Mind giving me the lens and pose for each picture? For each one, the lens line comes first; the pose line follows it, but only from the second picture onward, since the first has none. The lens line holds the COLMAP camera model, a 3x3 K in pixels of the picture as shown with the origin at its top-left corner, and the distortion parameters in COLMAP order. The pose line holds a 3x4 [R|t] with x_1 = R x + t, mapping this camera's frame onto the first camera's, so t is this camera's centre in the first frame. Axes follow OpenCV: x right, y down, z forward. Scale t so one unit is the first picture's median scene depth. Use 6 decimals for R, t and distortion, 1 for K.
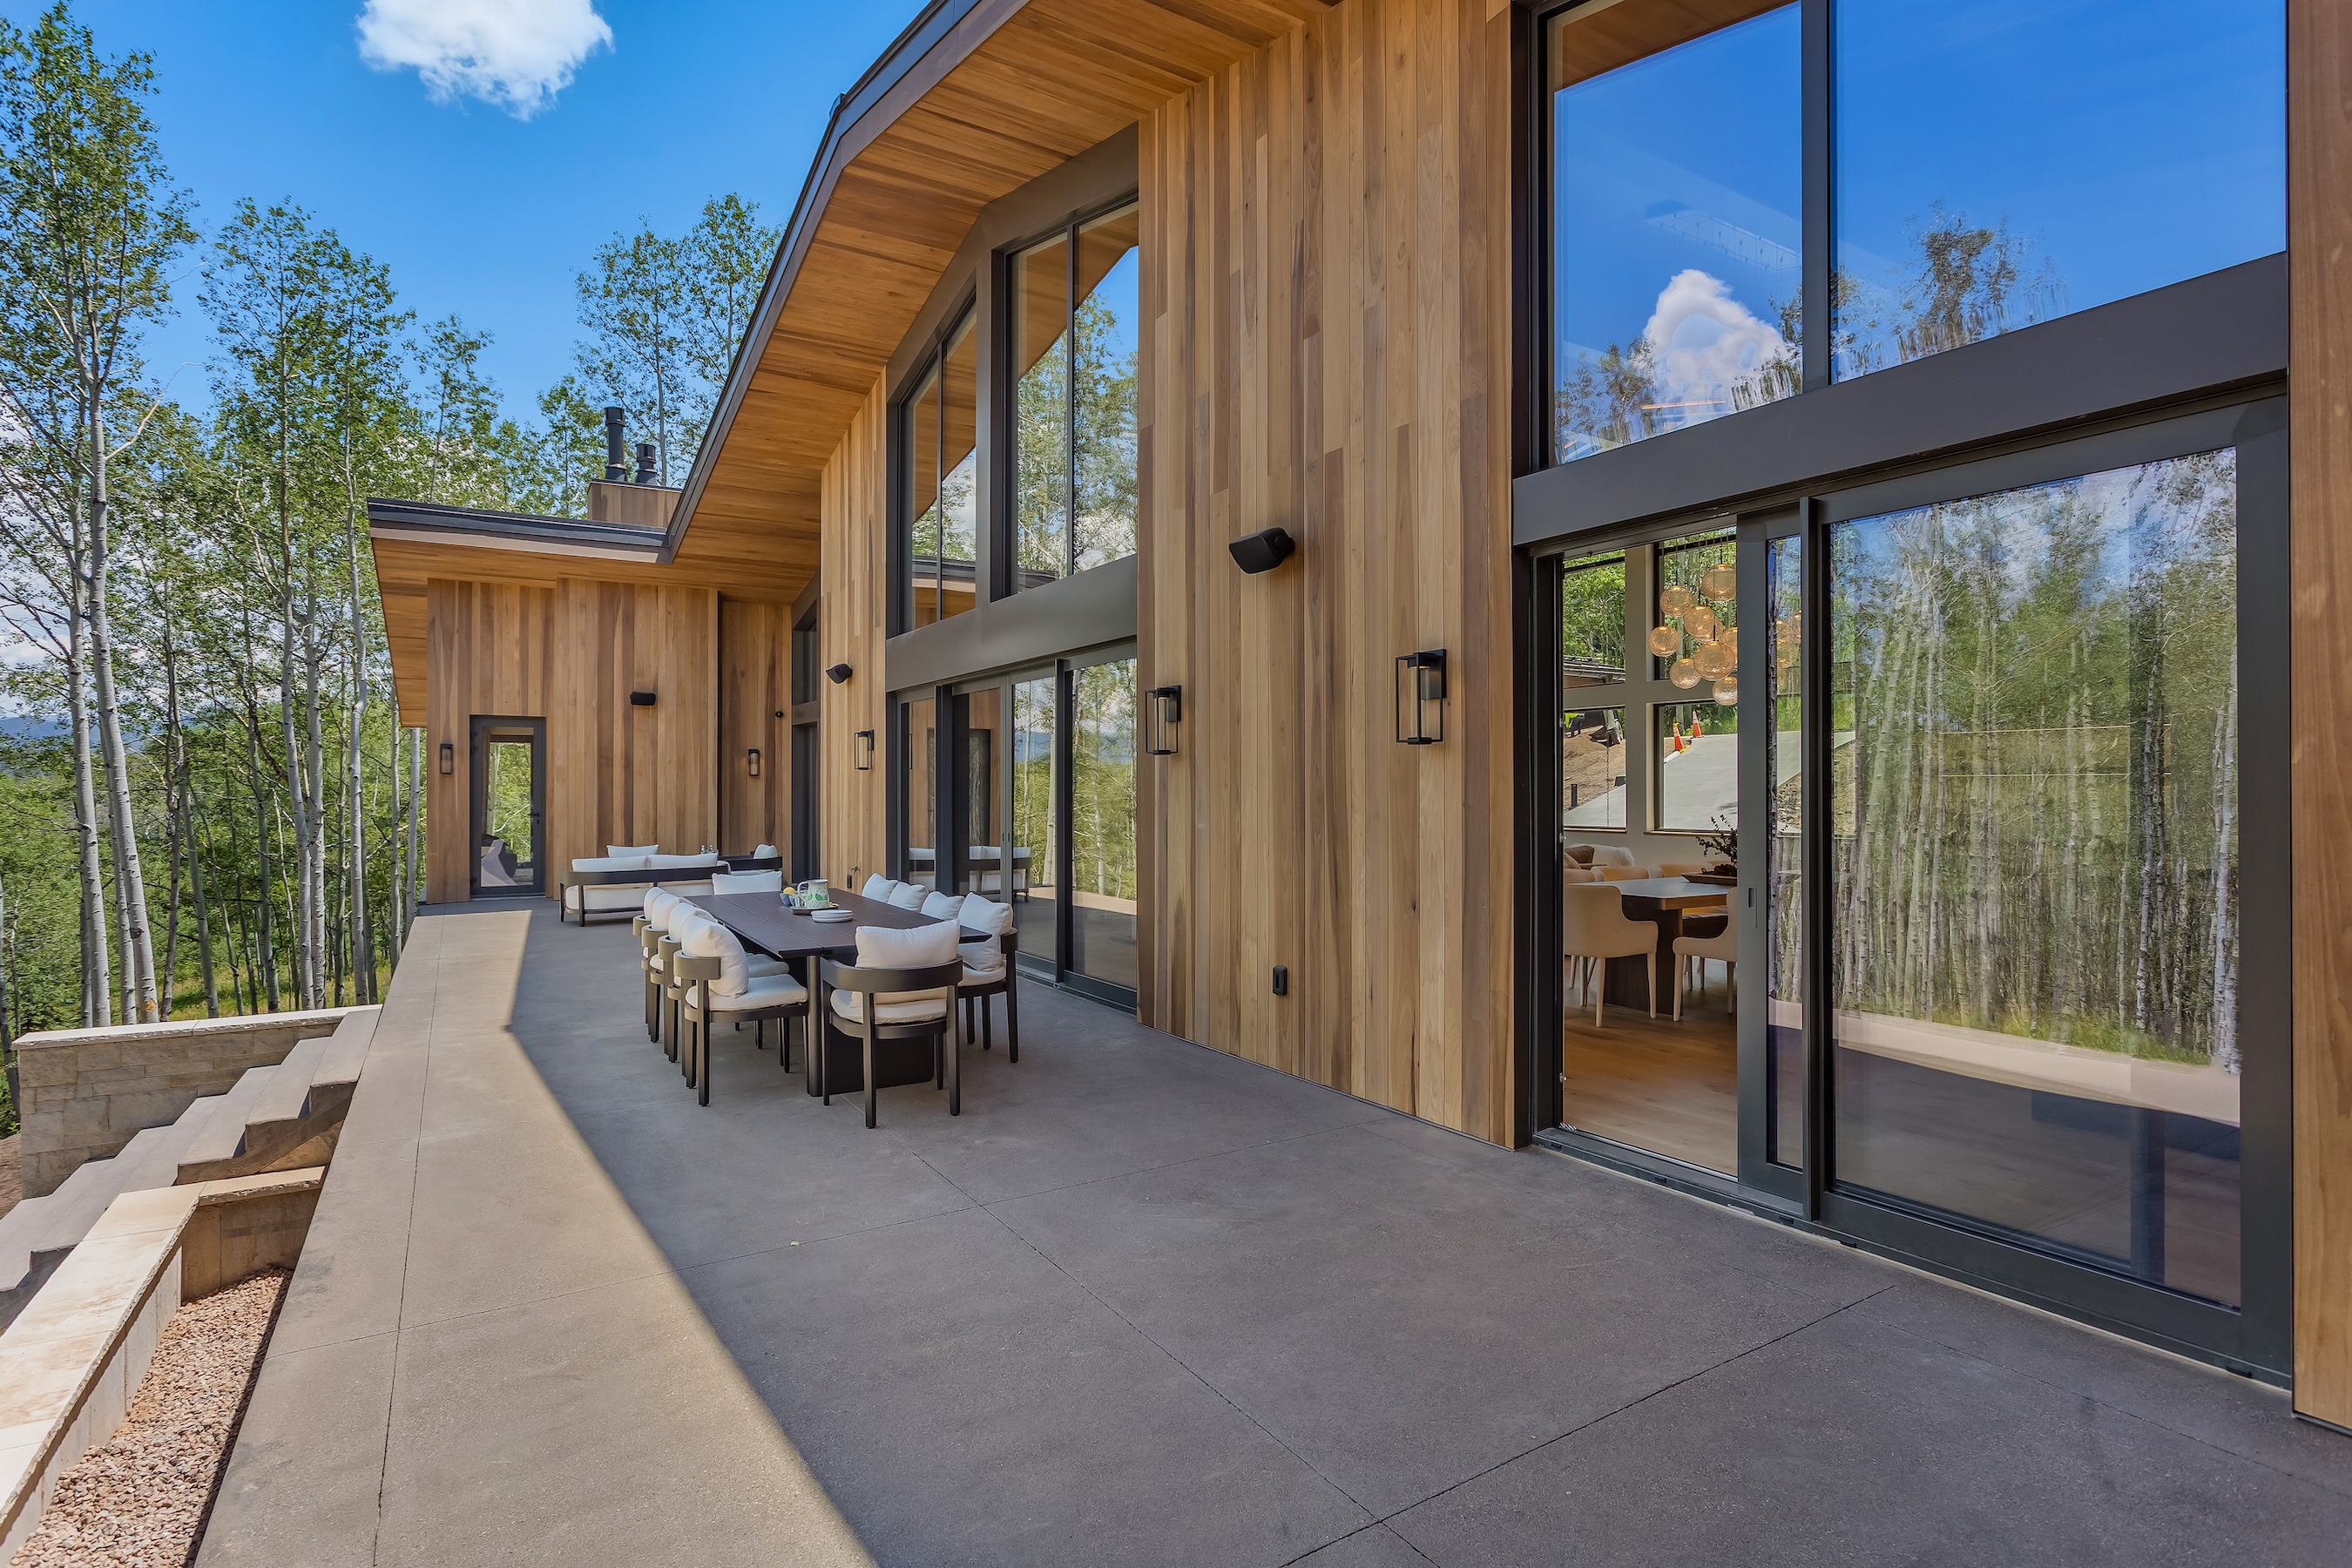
lens RADIAL K [[1179.9, 0, 1175.4], [0, 1179.9, 772.5], [0, 0, 1]] dist [-0.005557, 0.000675]
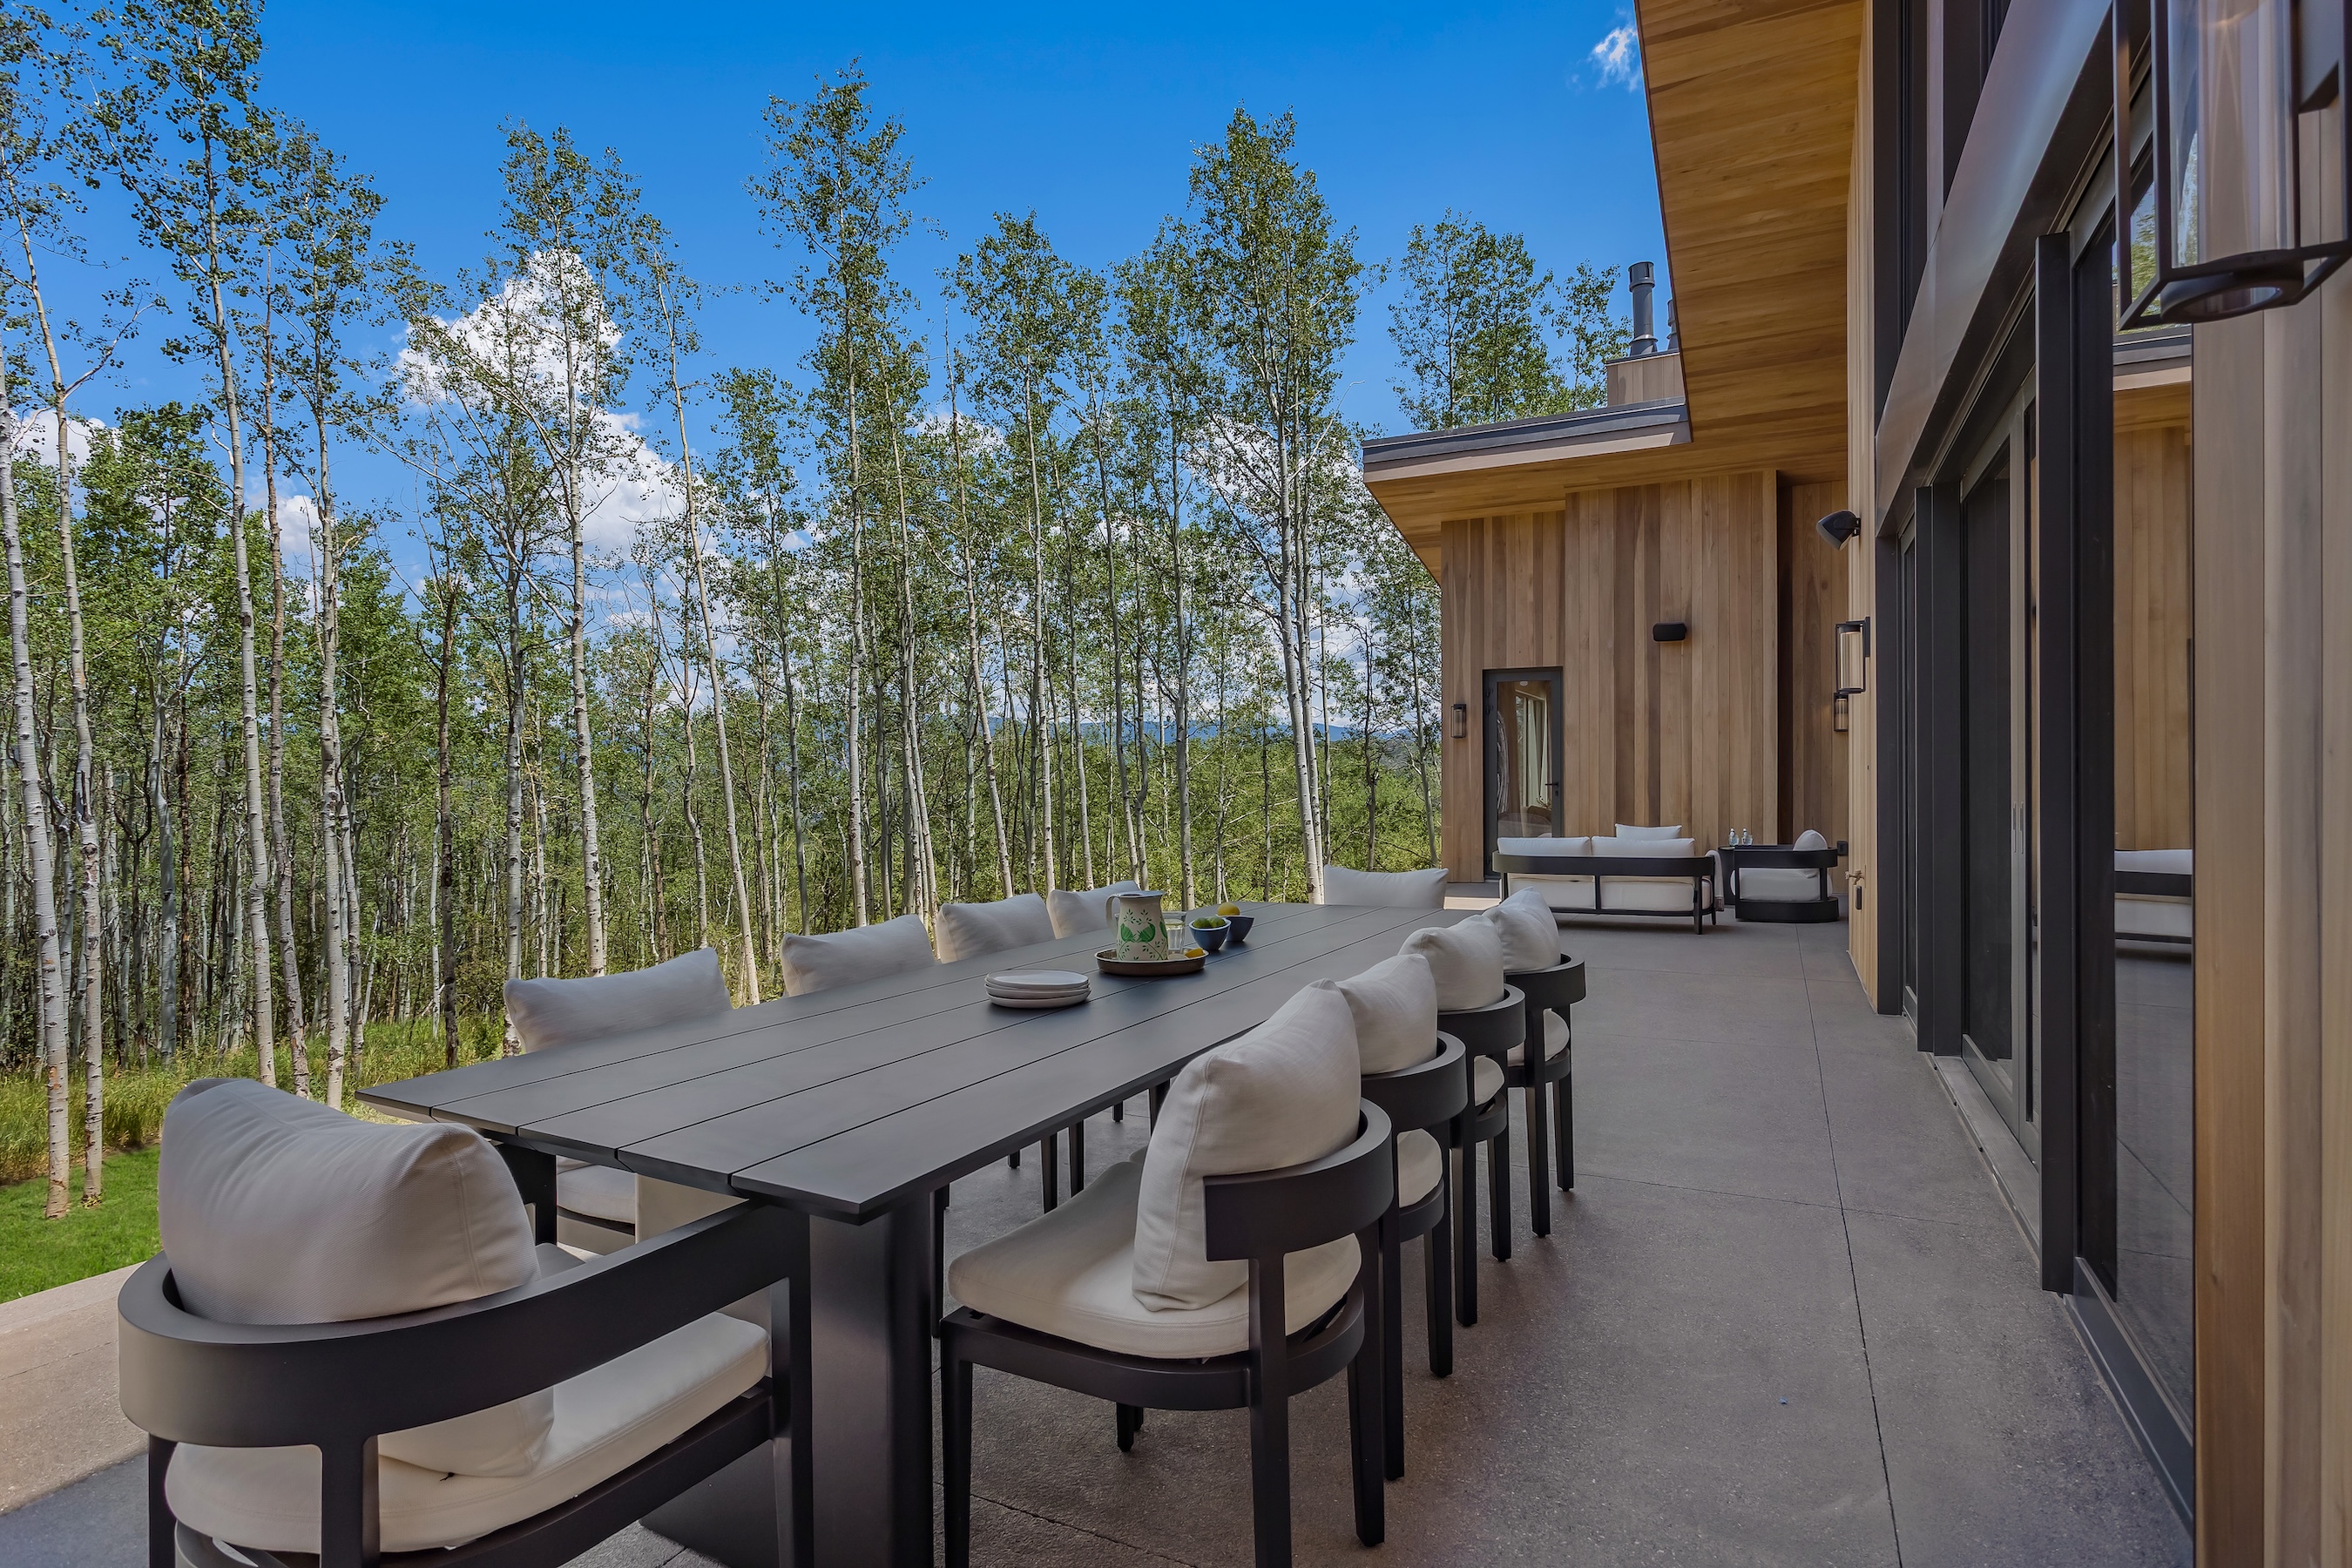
lens RADIAL K [[1179.9, 0, 1165.7], [0, 1179.9, 783.6], [0, 0, 1]] dist [-0.005557, 0.000675]
pose [[0.507645, -0.001235, -0.861565, 0.035792], [0.009267, 0.999949, 0.004027, 0.028642], [0.861516, -0.010029, 0.507631, 0.335929]]
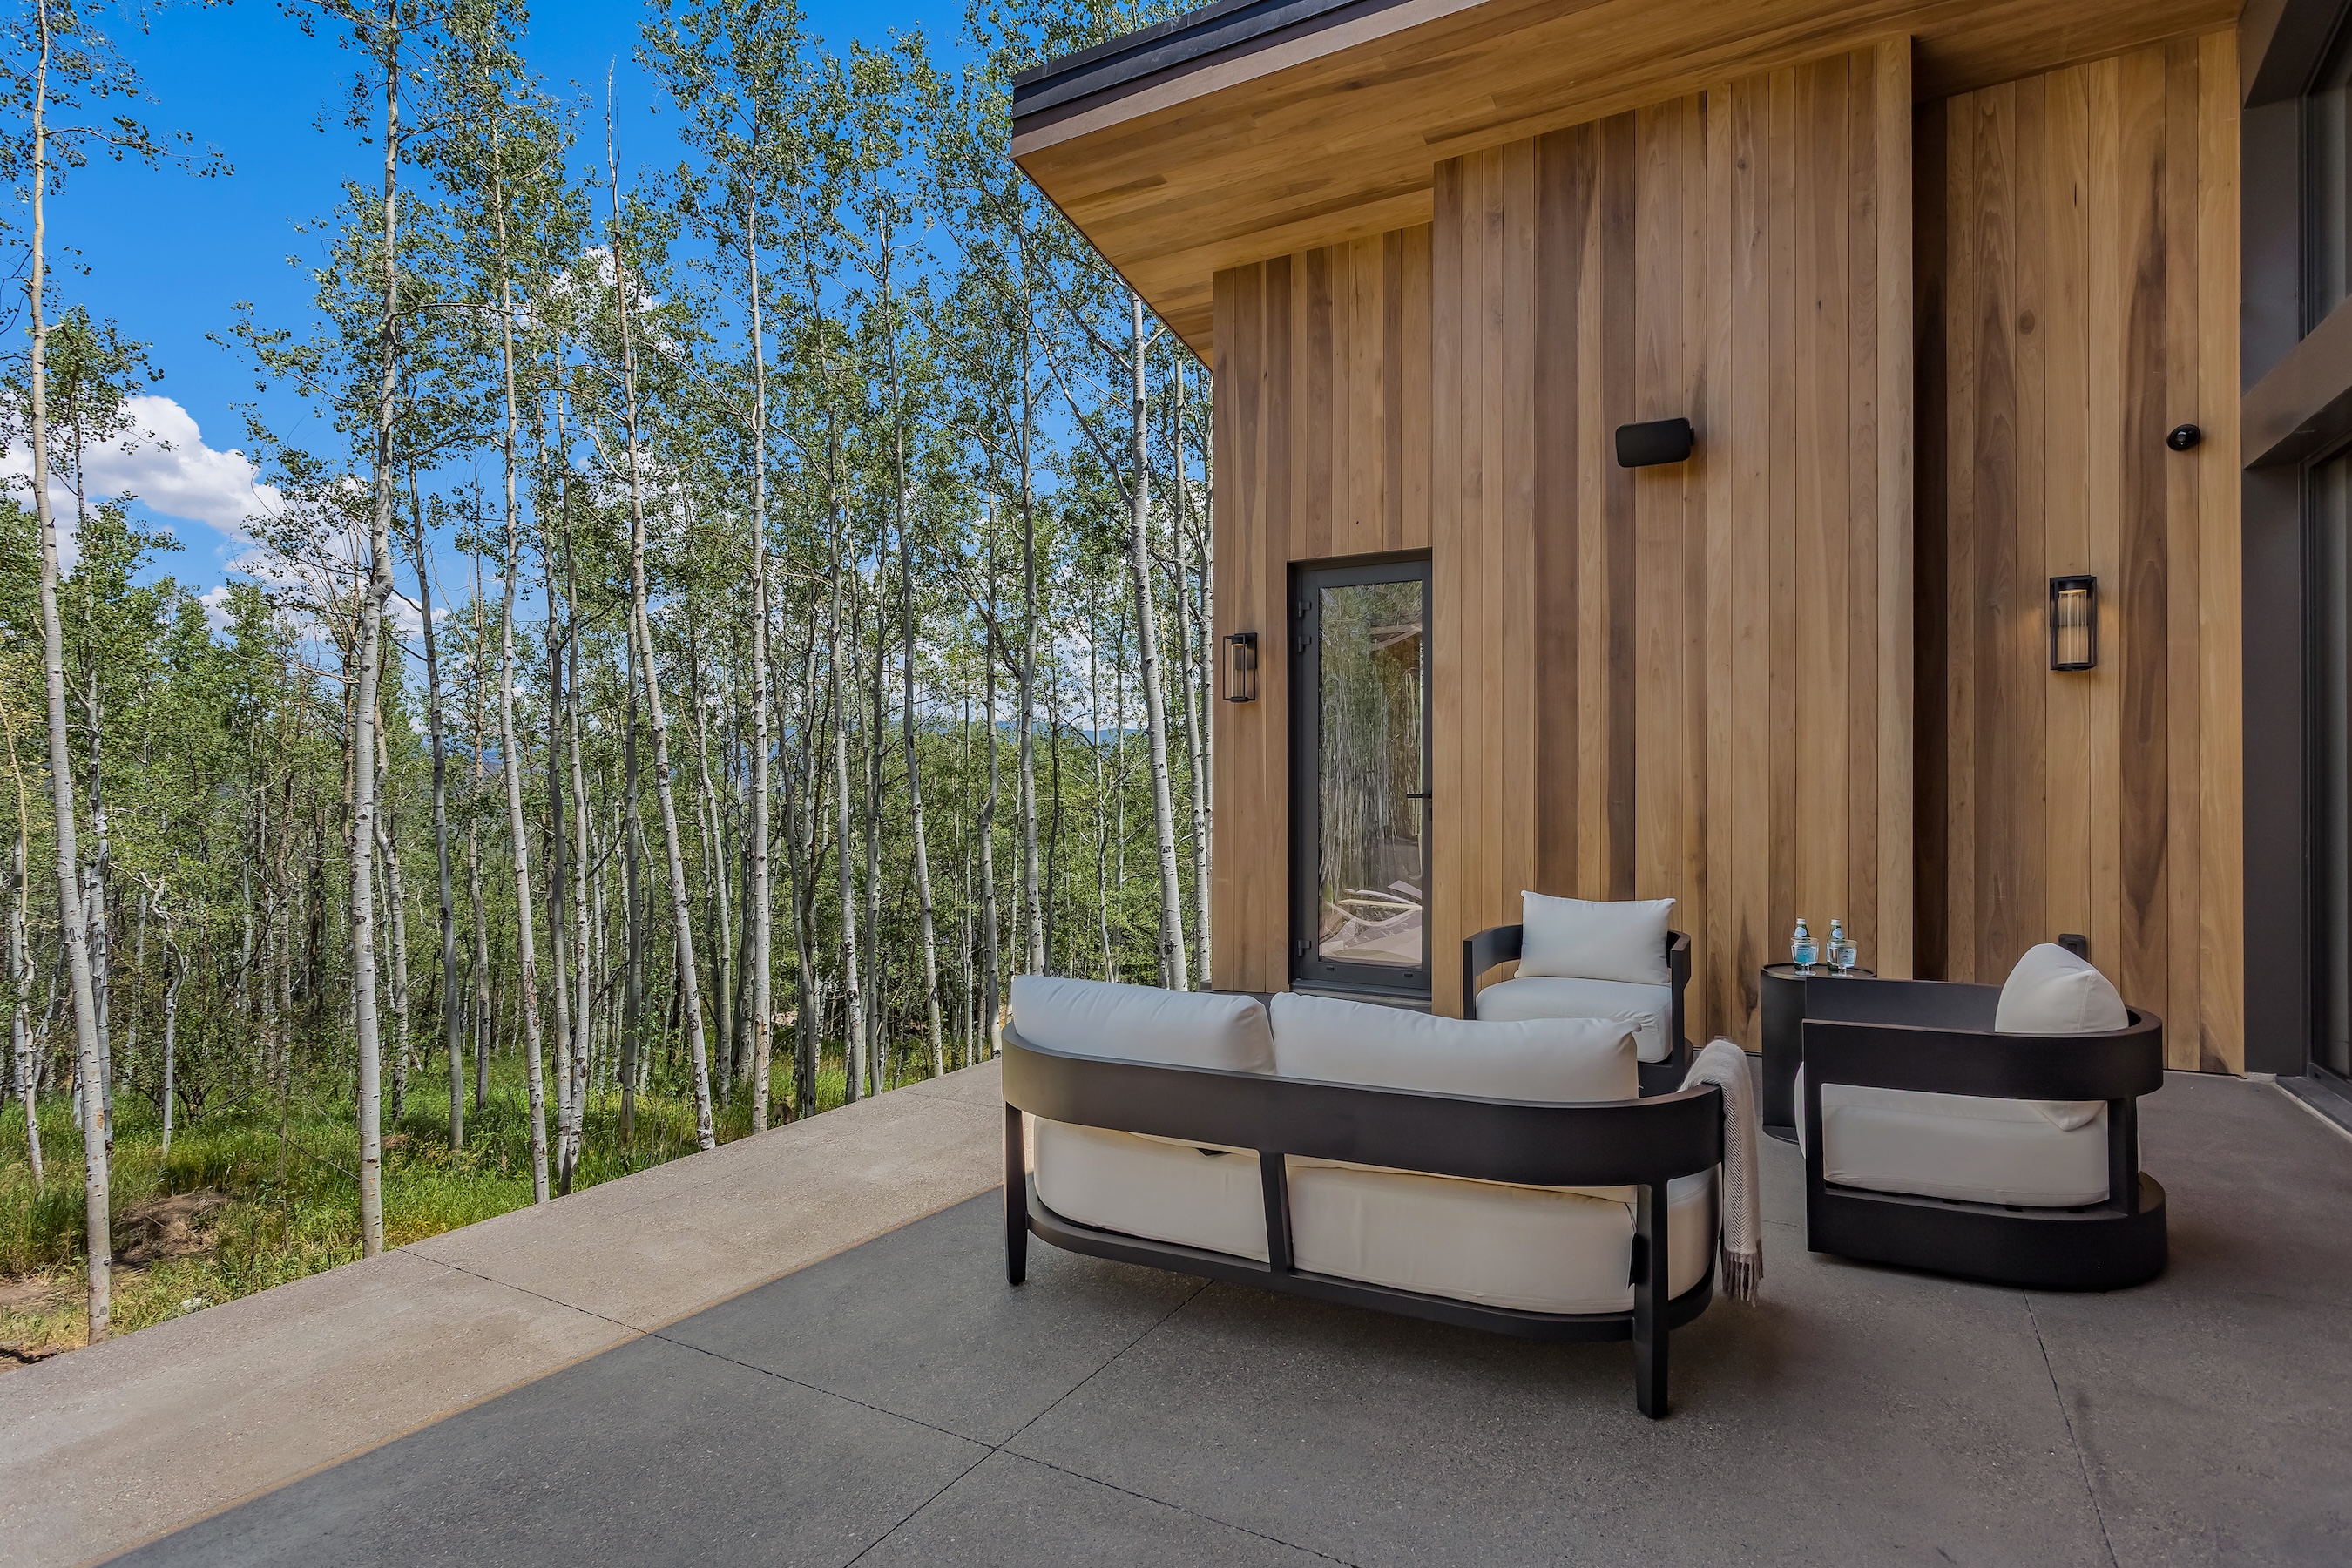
lens RADIAL K [[1179.9, 0, 1189.2], [0, 1179.9, 788.9], [0, 0, 1]] dist [-0.005557, 0.000675]
pose [[0.476434, -0.000860, -0.879210, -0.226725], [0.006976, 0.999972, 0.002802, 0.031007], [0.879183, -0.007469, 0.476427, 0.730669]]
